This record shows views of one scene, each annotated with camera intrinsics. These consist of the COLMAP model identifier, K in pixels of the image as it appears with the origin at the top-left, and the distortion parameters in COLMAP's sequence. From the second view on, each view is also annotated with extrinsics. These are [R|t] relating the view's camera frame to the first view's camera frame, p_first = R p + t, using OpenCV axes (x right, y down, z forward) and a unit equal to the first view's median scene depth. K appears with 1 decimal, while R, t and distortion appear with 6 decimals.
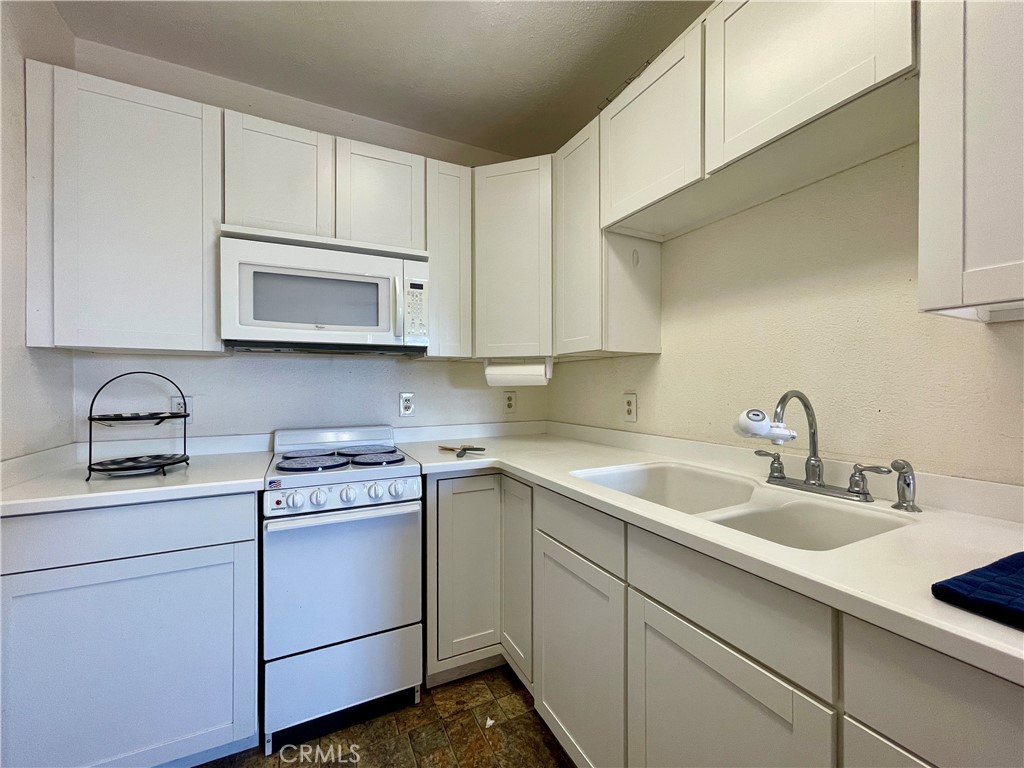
lens RADIAL K [[413.8, 0, 512.0], [0, 413.8, 384.0], [0, 0, 1]] dist [-0.002375, -0.000071]
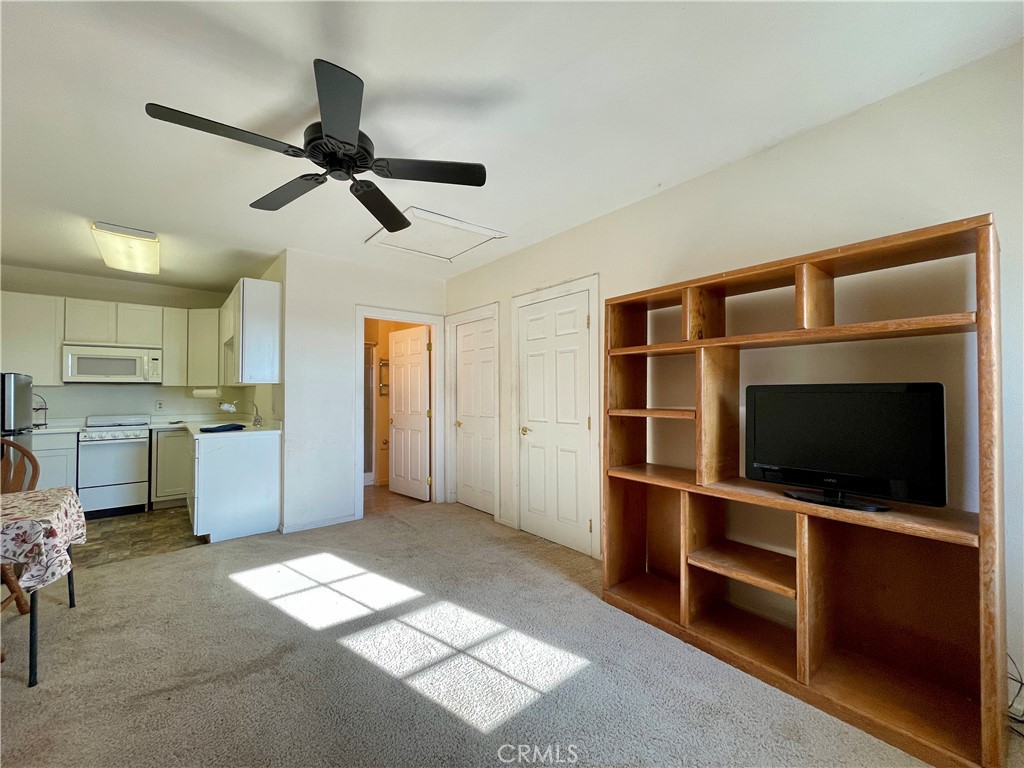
lens RADIAL K [[411.7, 0, 512.0], [0, 411.7, 384.0], [0, 0, 1]] dist [0.002397, 0.000503]
pose [[0.971501, 0.003537, 0.237007, 1.568752], [0.001766, 0.999753, -0.022159, -0.023490], [-0.237027, 0.021946, 0.971255, -2.407129]]
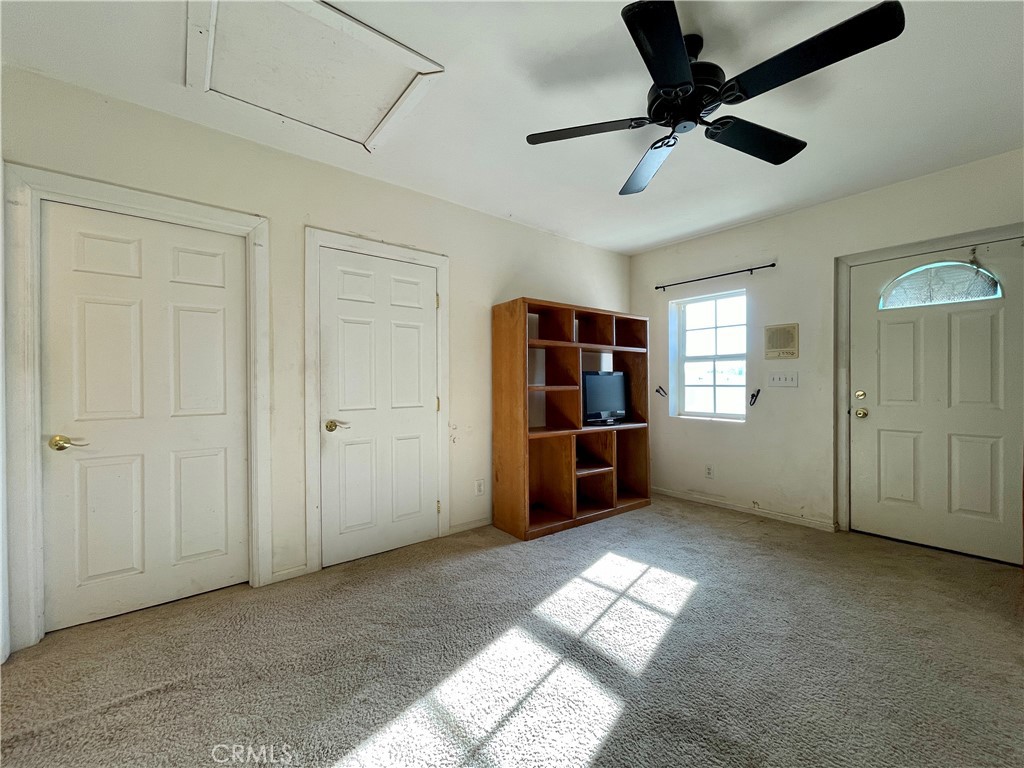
lens RADIAL K [[413.8, 0, 512.0], [0, 413.8, 384.0], [0, 0, 1]] dist [-0.002375, -0.000071]
pose [[-0.219254, -0.004594, 0.975657, 0.363166], [-0.002890, 0.999988, 0.004059, 0.015862], [-0.975663, -0.001929, -0.219265, -0.403236]]
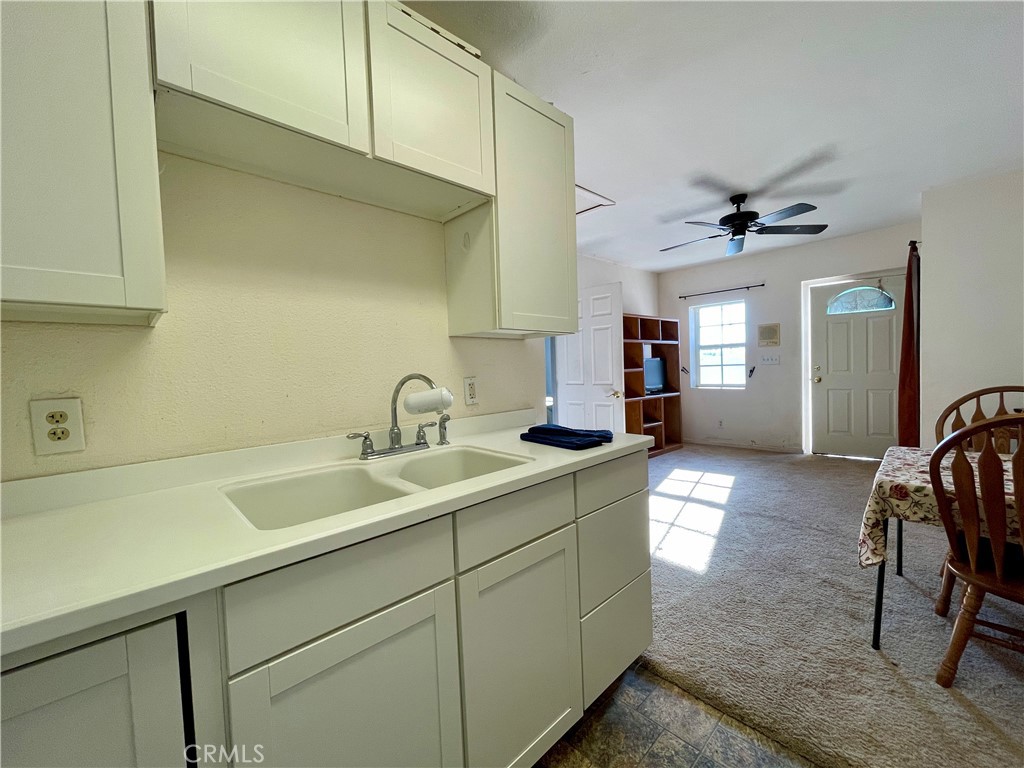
lens RADIAL K [[413.8, 0, 512.0], [0, 413.8, 384.0], [0, 0, 1]] dist [-0.002375, -0.000071]
pose [[-0.296100, -0.024685, 0.954838, -0.447861], [0.032257, 0.998837, 0.035826, 0.007103], [-0.954612, 0.041409, -0.294960, 0.771765]]
